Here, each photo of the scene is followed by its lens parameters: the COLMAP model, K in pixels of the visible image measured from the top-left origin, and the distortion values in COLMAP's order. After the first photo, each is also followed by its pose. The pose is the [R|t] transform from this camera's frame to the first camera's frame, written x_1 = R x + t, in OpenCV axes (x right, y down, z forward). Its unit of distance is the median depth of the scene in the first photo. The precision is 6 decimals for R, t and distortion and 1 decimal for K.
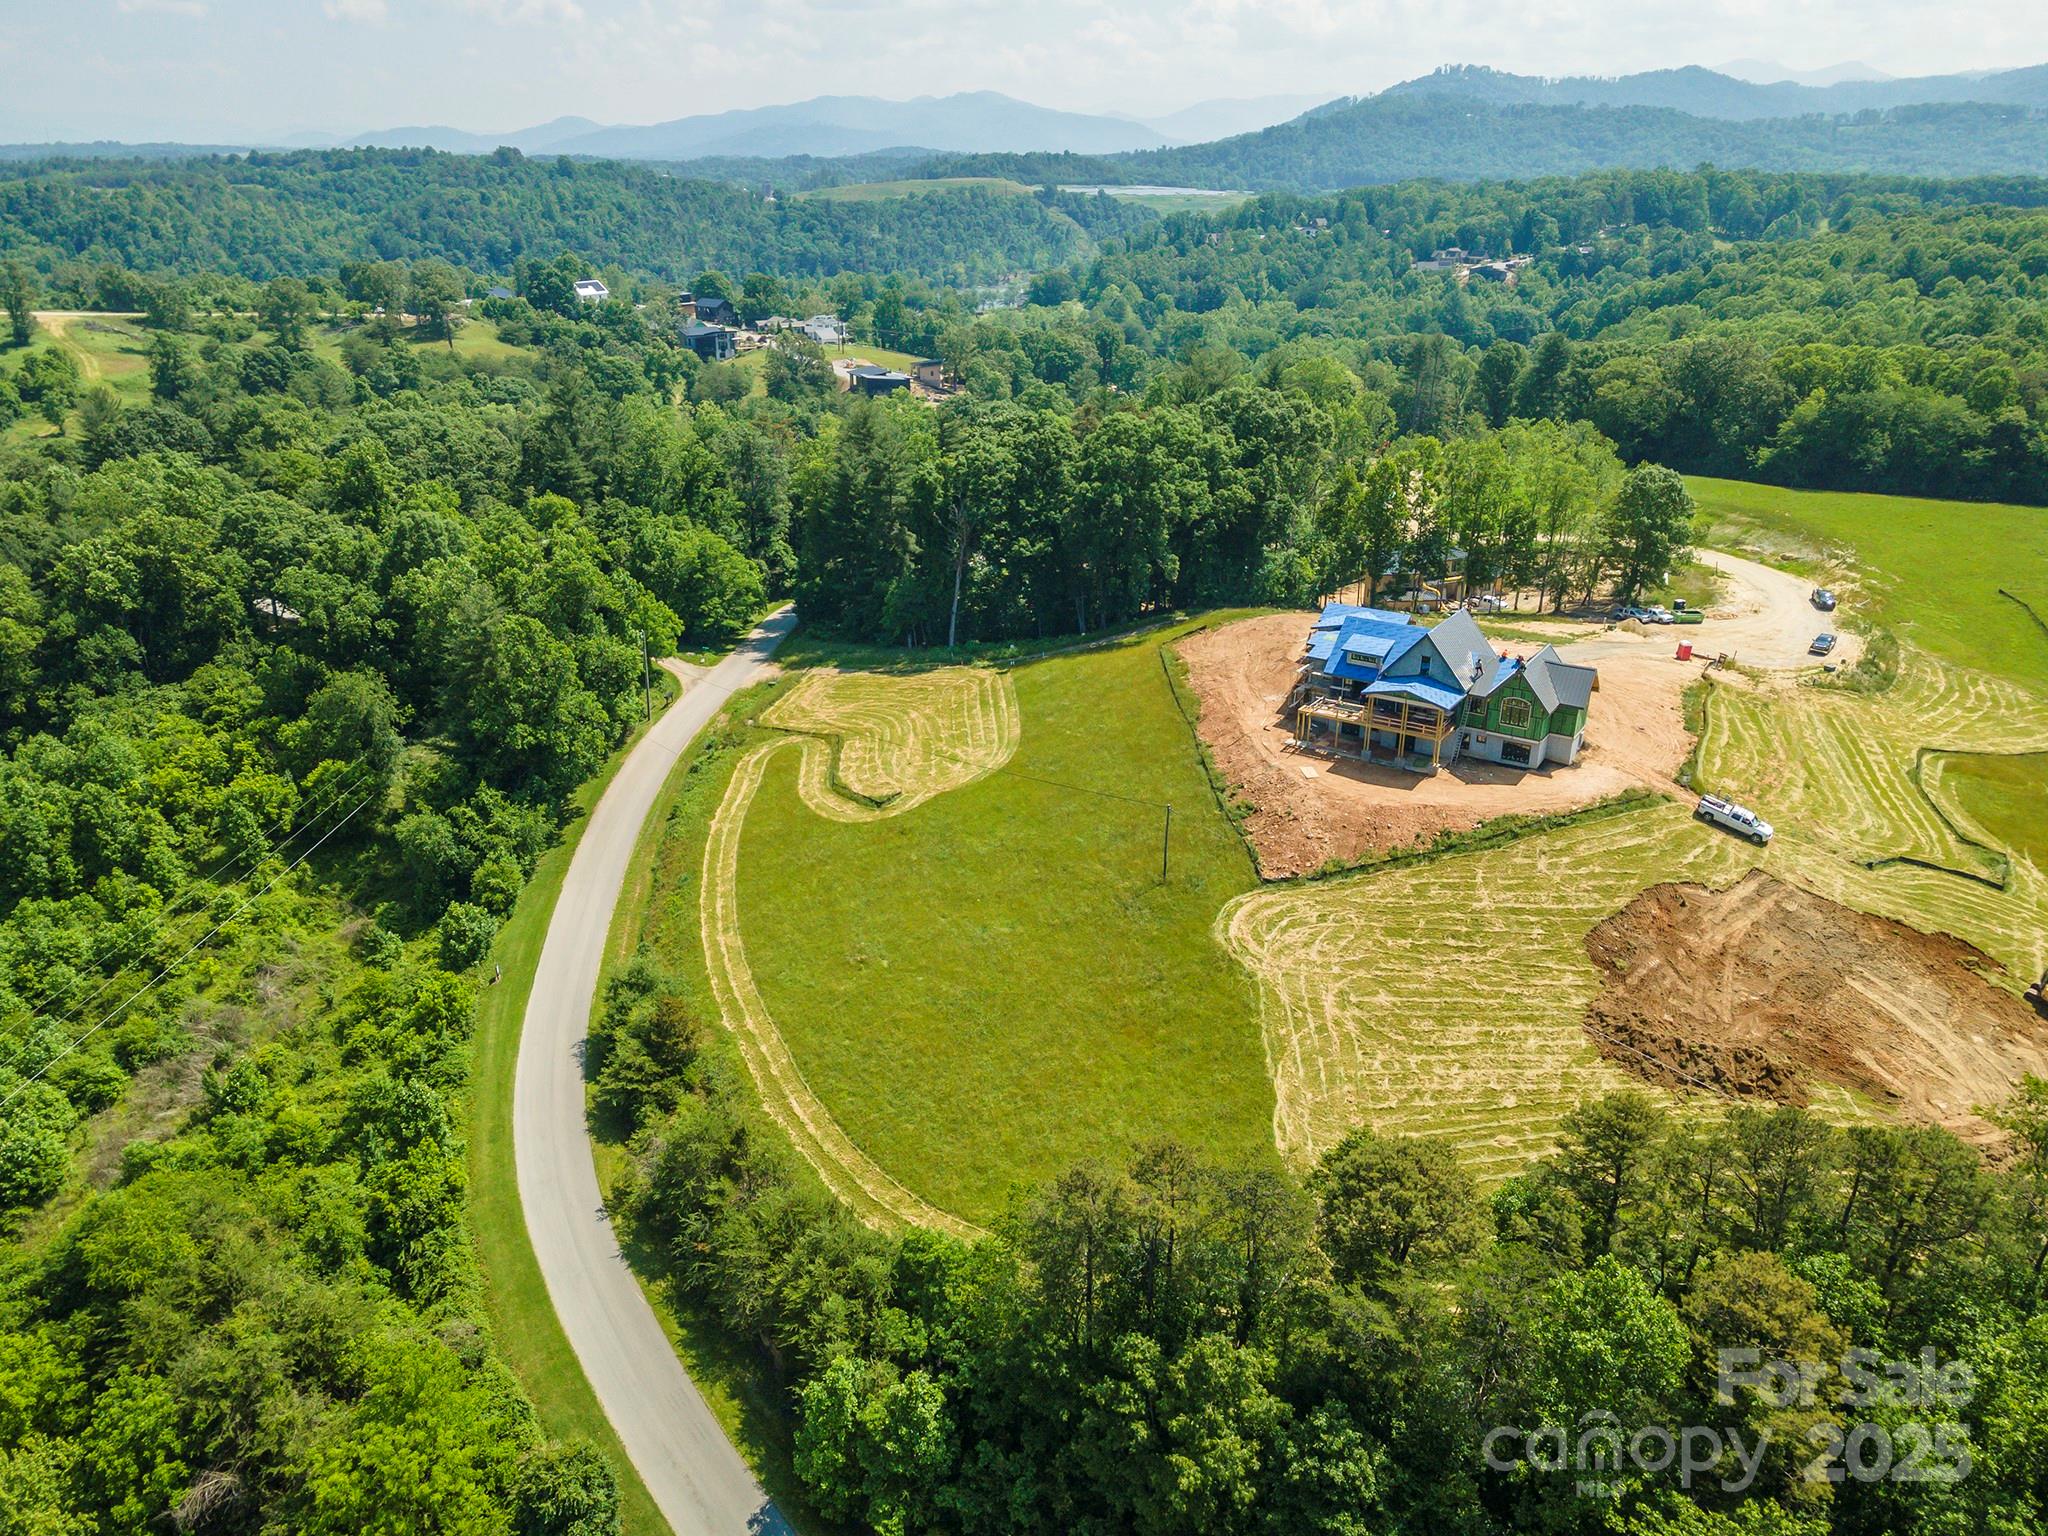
lens RADIAL K [[1478.8, 0, 1016.1], [0, 1478.8, 757.6], [0, 0, 1]] dist [0.050912, 0.010845]
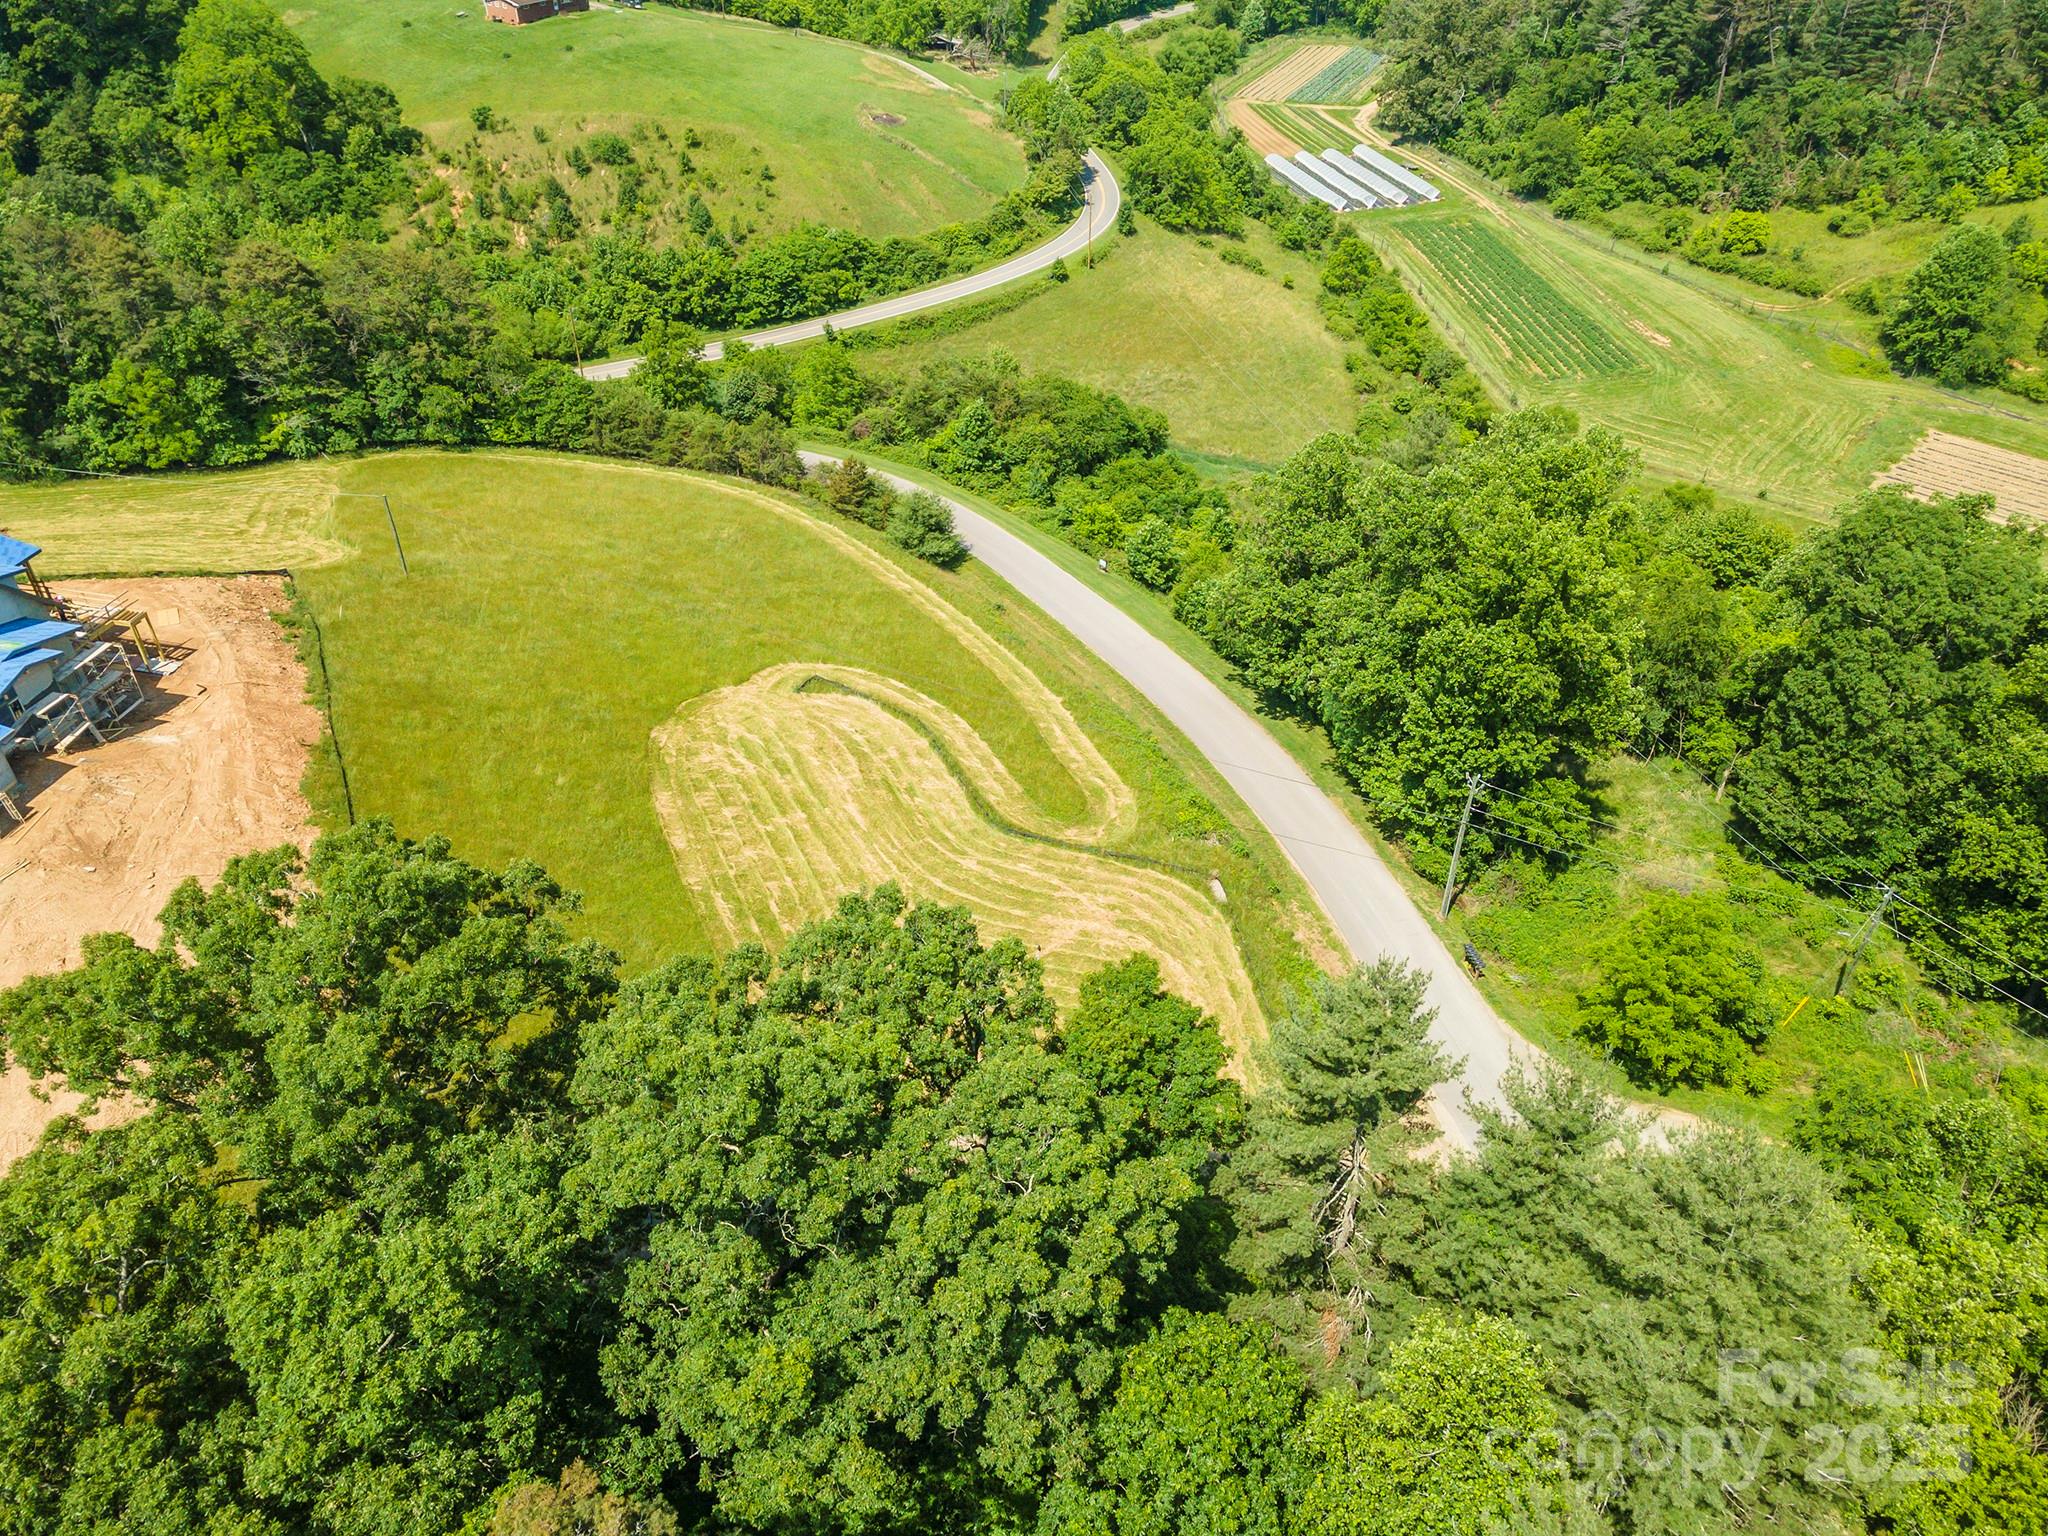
lens RADIAL K [[1478.8, 0, 1016.1], [0, 1478.8, 757.6], [0, 0, 1]] dist [0.050912, 0.010845]
pose [[-0.928283, 0.207518, -0.308588, 0.039514], [-0.156334, 0.535158, 0.830160, -0.449508], [0.337417, 0.818866, -0.464336, 1.108839]]
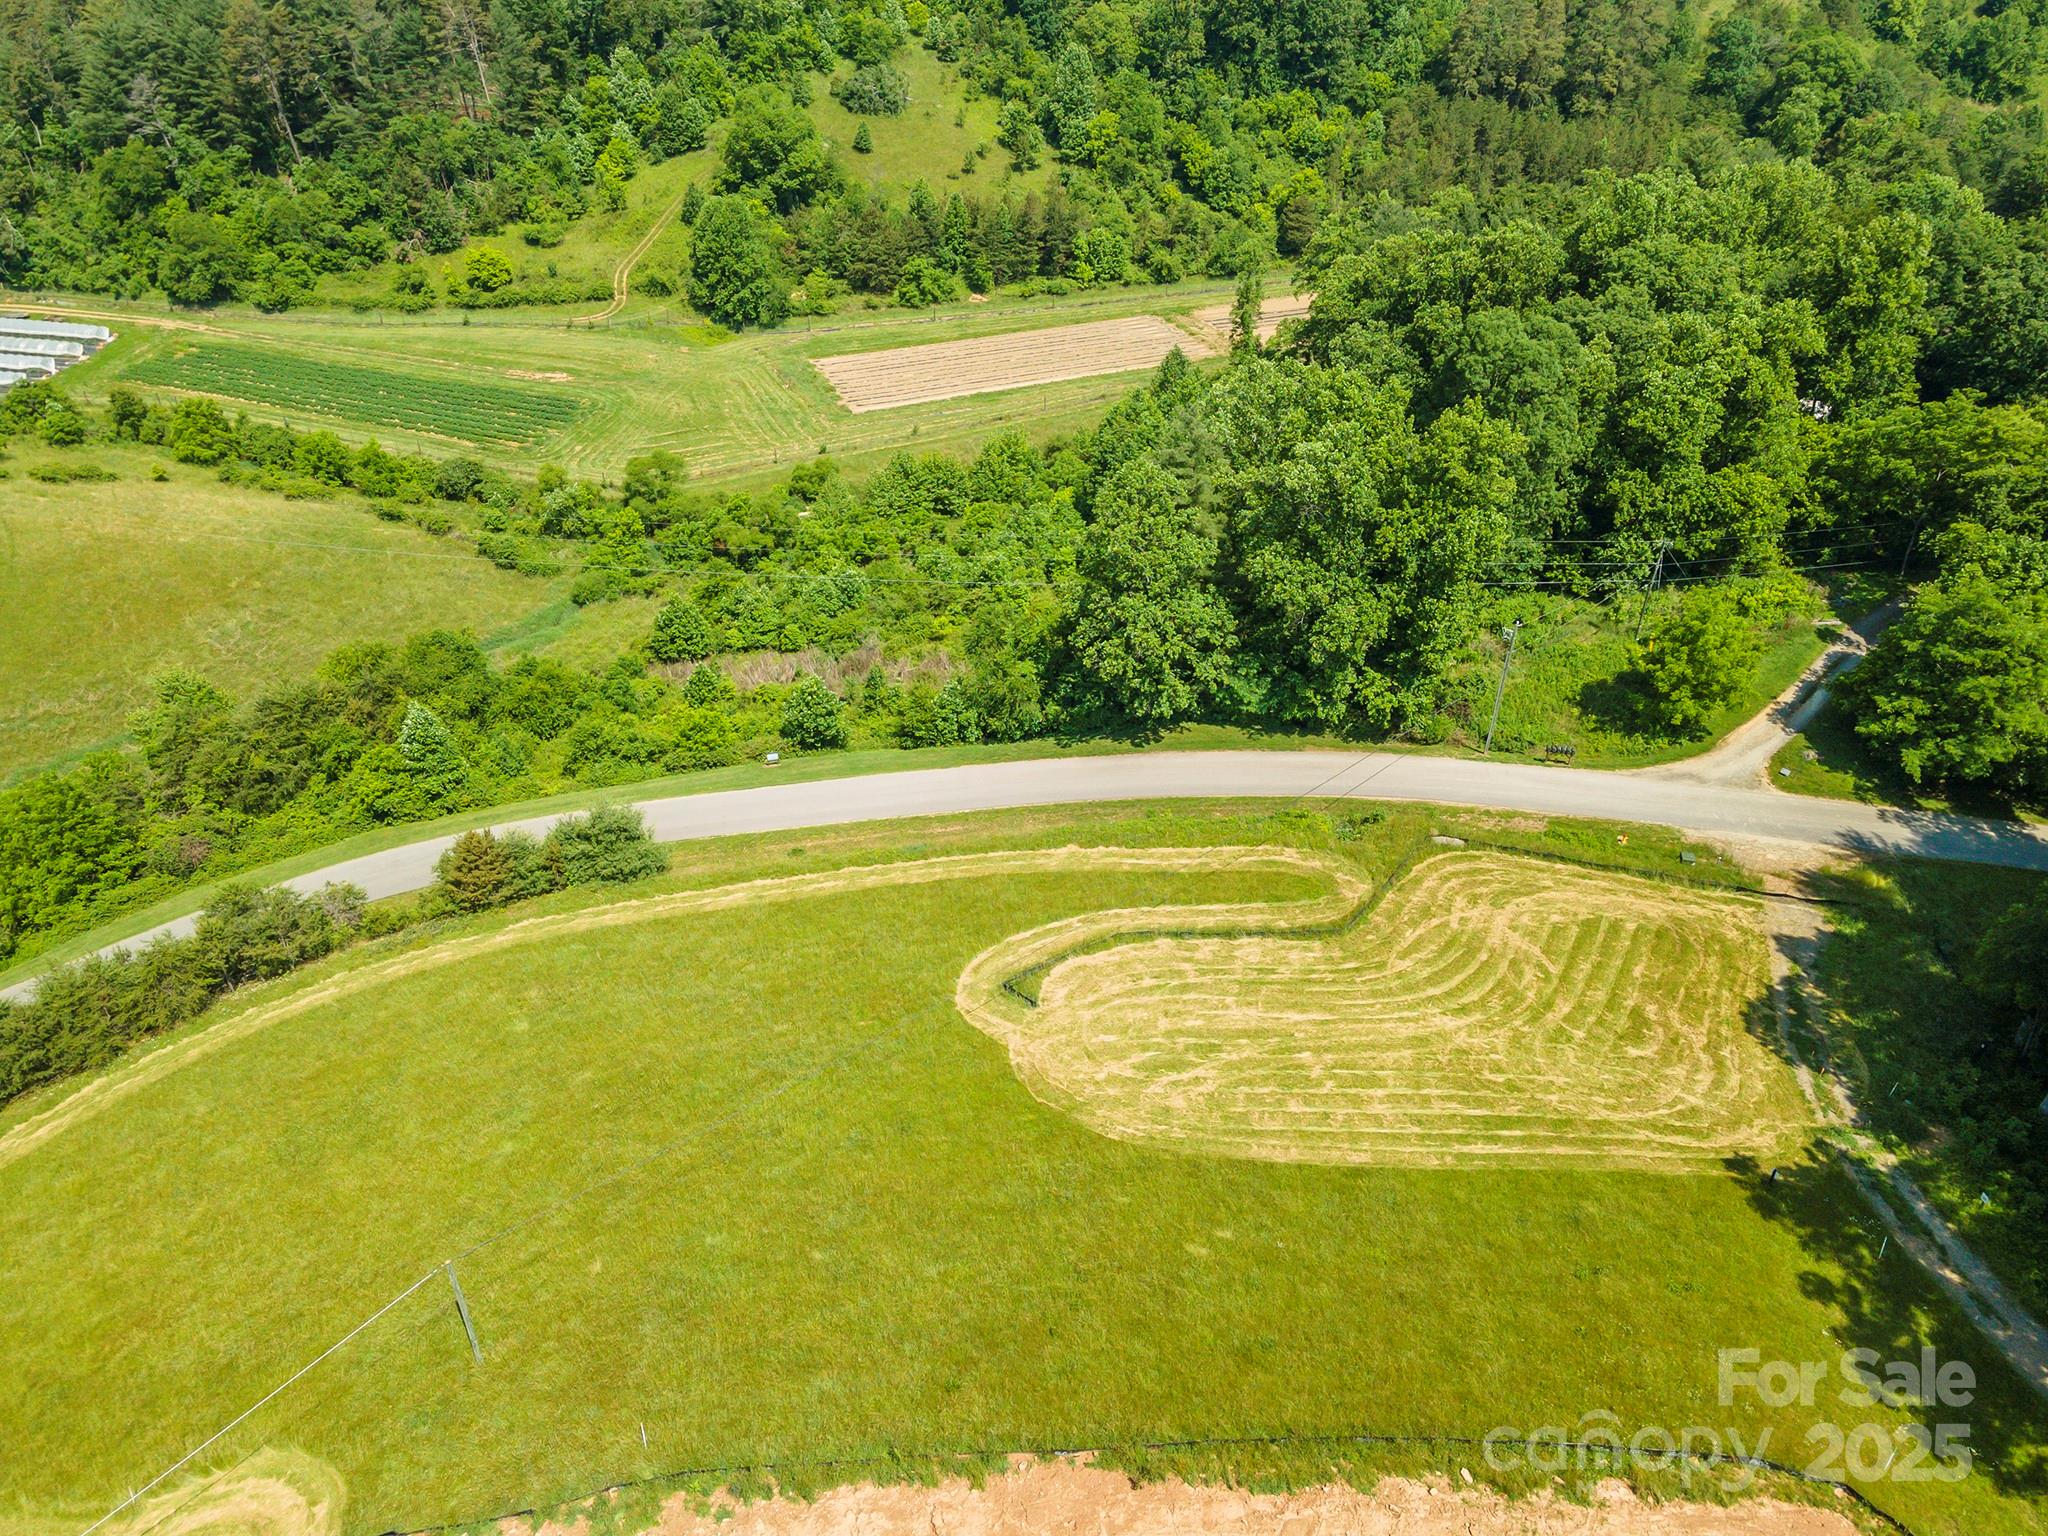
lens RADIAL K [[1483.2, 0, 1015.5], [0, 1483.2, 755.7], [0, 0, 1]] dist [0.049211, 0.006865]
pose [[-0.048509, 0.569865, -0.820306, 0.262880], [-0.374912, 0.750834, 0.543773, -0.279608], [0.925790, 0.333920, 0.177227, 0.688020]]
